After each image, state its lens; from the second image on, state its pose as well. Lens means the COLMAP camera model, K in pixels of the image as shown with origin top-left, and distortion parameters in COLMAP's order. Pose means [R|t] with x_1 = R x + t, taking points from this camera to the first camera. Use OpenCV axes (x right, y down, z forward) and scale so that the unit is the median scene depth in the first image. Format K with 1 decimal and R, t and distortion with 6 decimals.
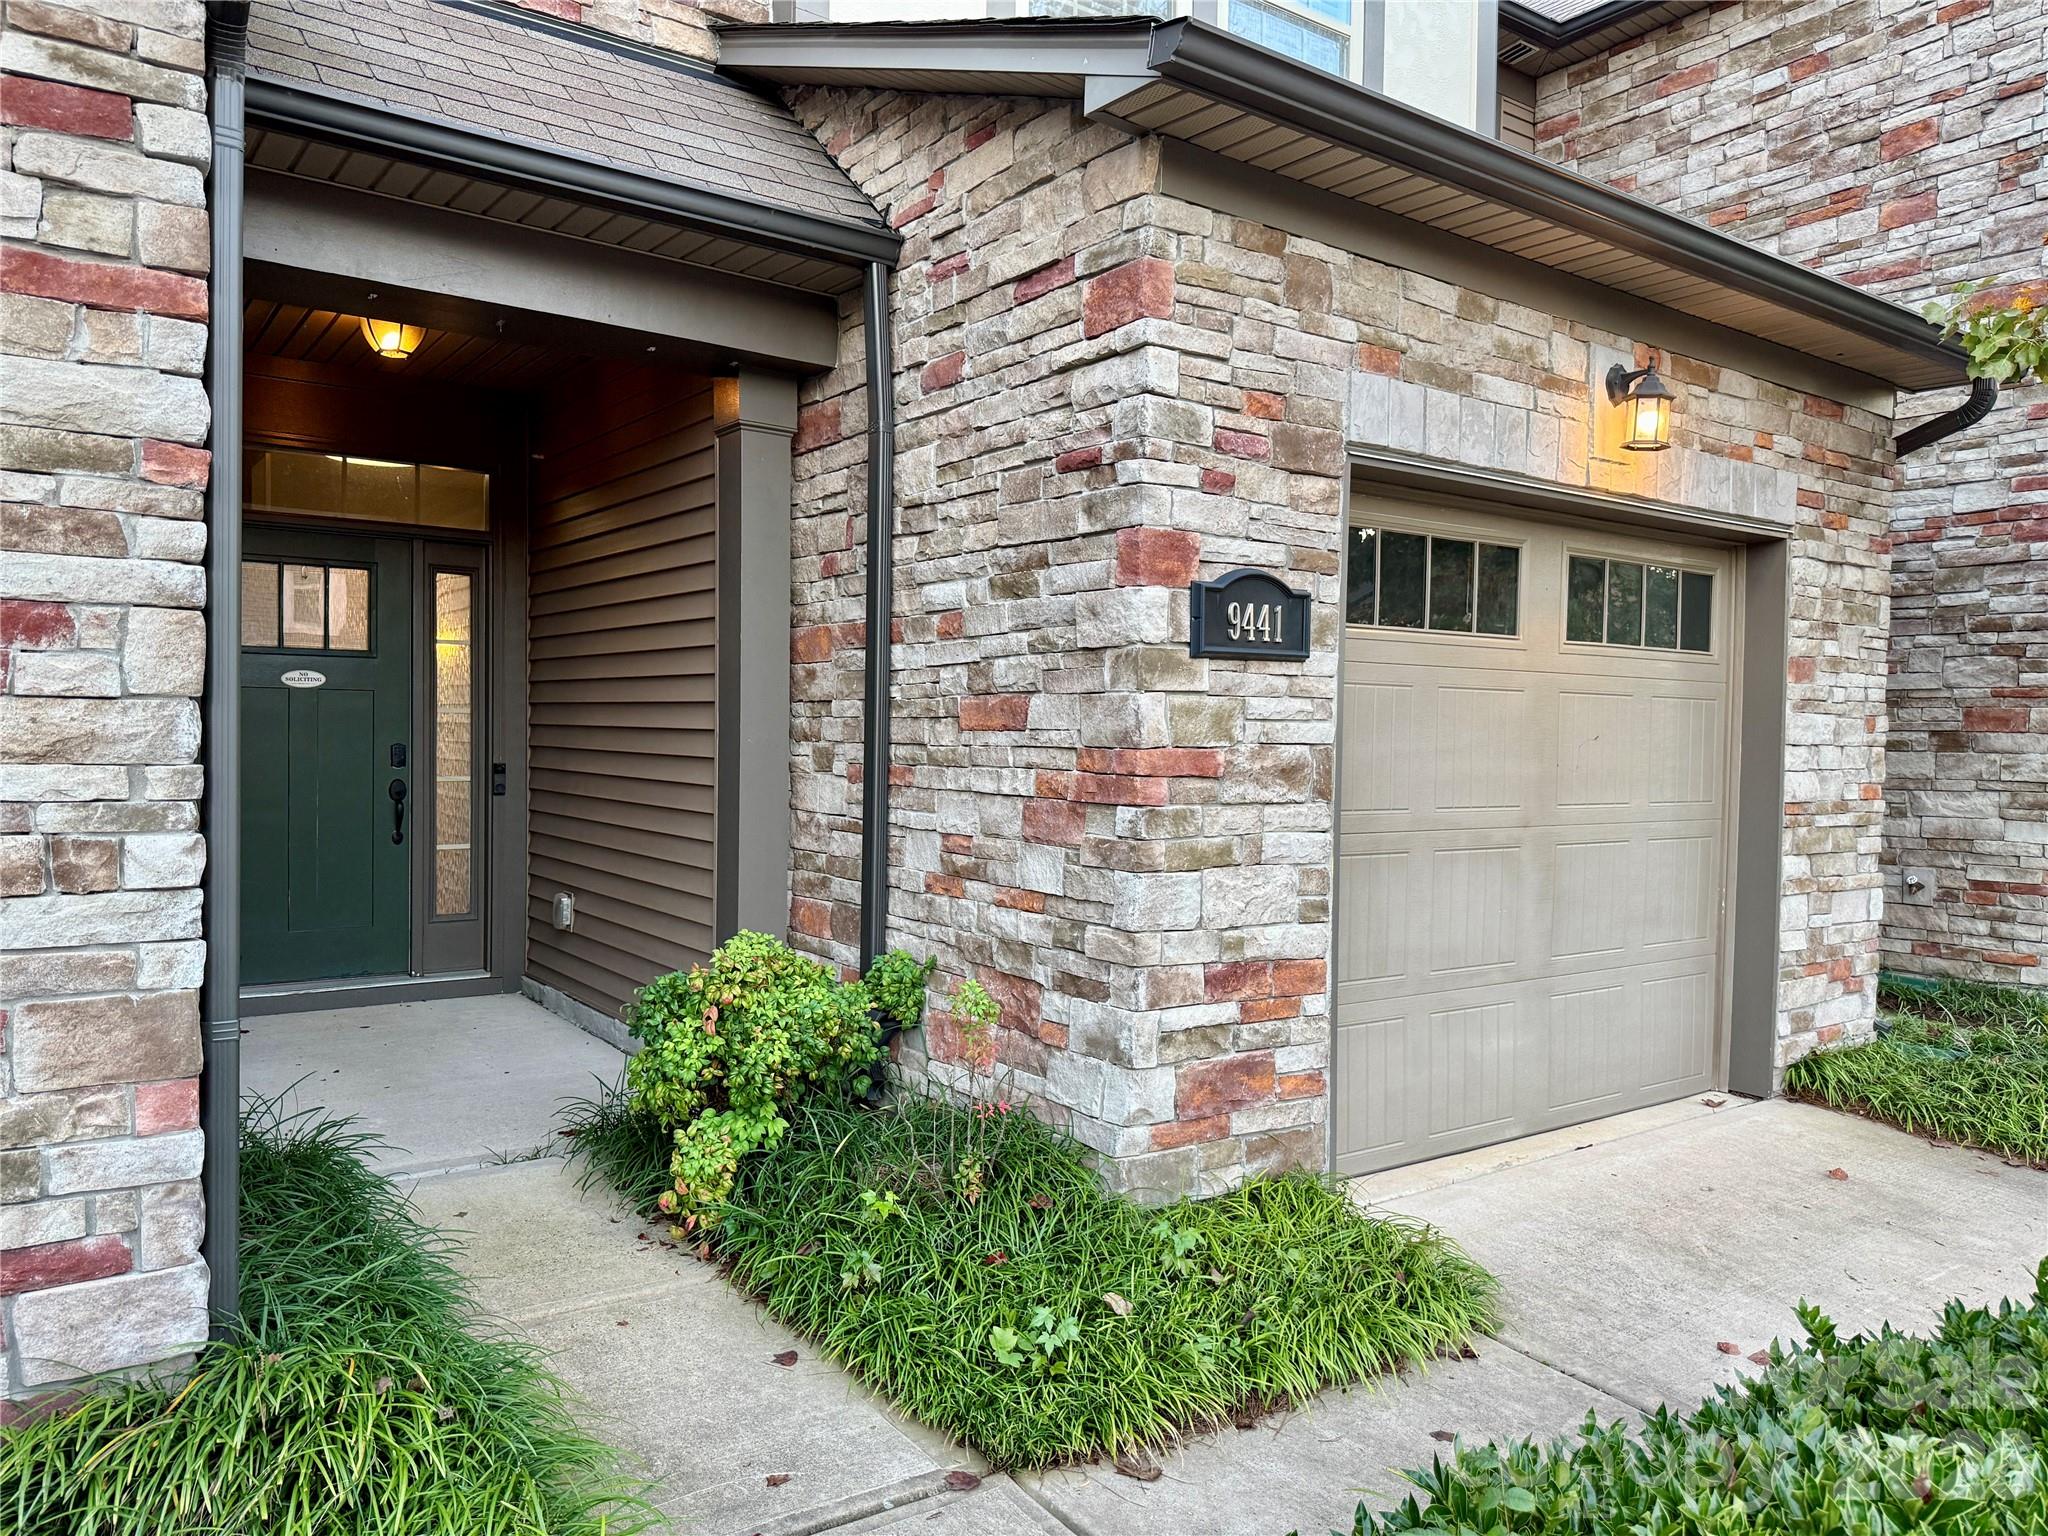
lens RADIAL K [[1457.8, 0, 1011.3], [0, 1457.8, 767.8], [0, 0, 1]] dist [-0.009156, -0.005658]
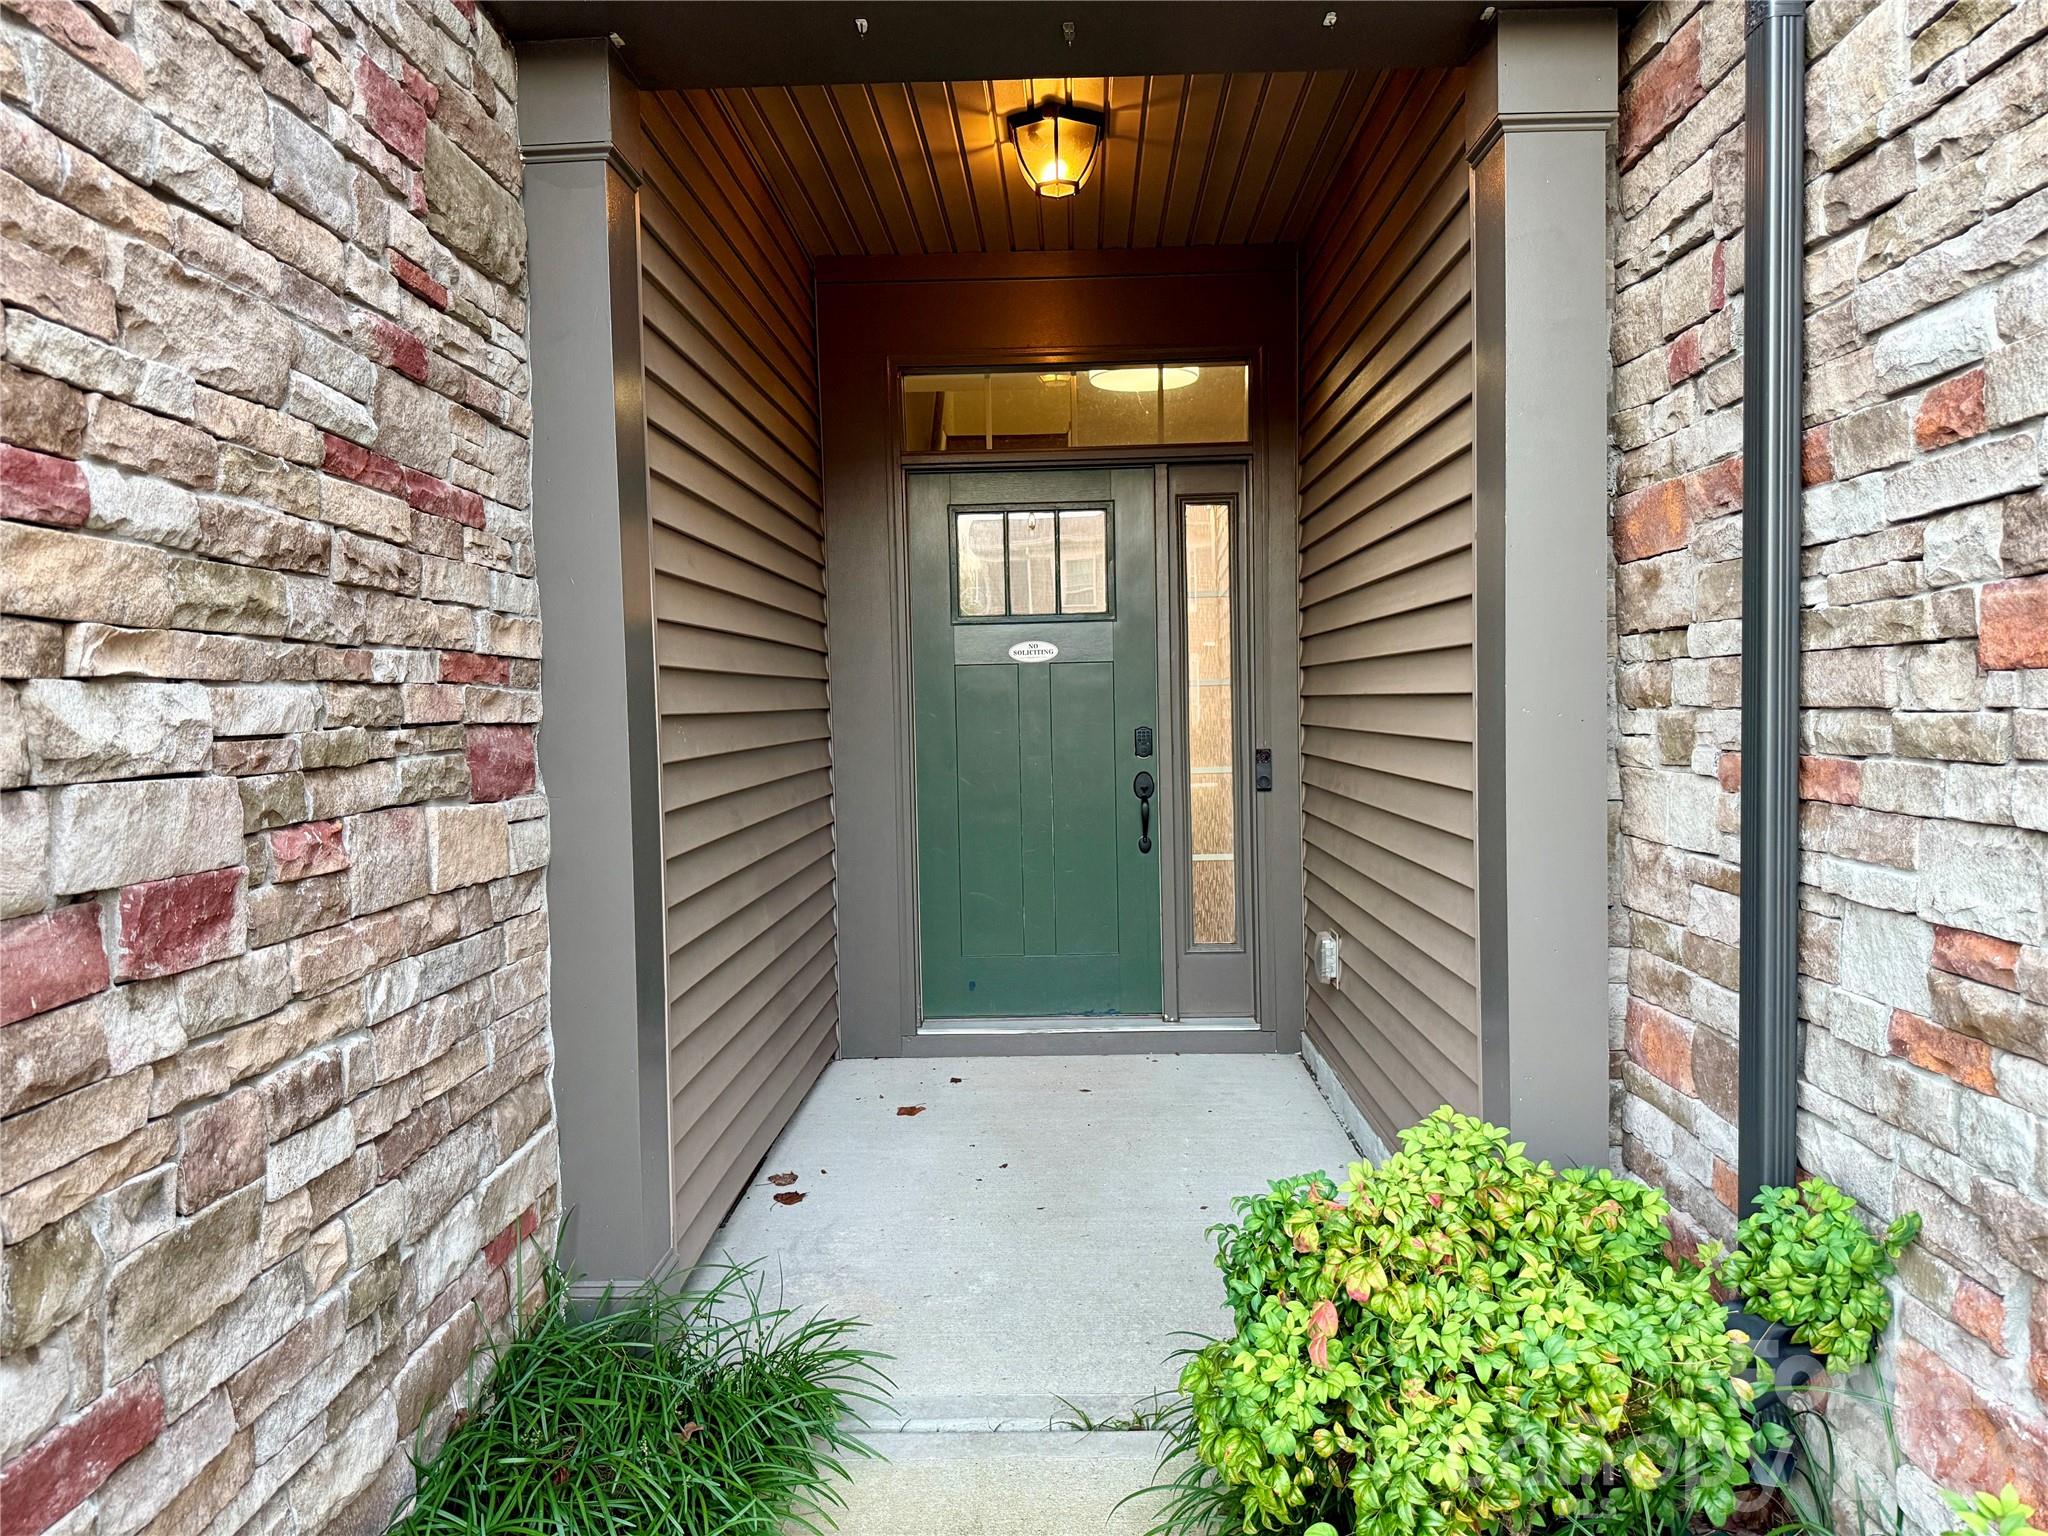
lens RADIAL K [[1436.2, 0, 1027.2], [0, 1436.2, 781.9], [0, 0, 1]] dist [0.035581, -0.051531]
pose [[0.797767, -0.005119, -0.602944, -0.005398], [0.024798, 0.999396, 0.024326, -0.010800], [0.602456, -0.034358, 0.797413, 0.497216]]
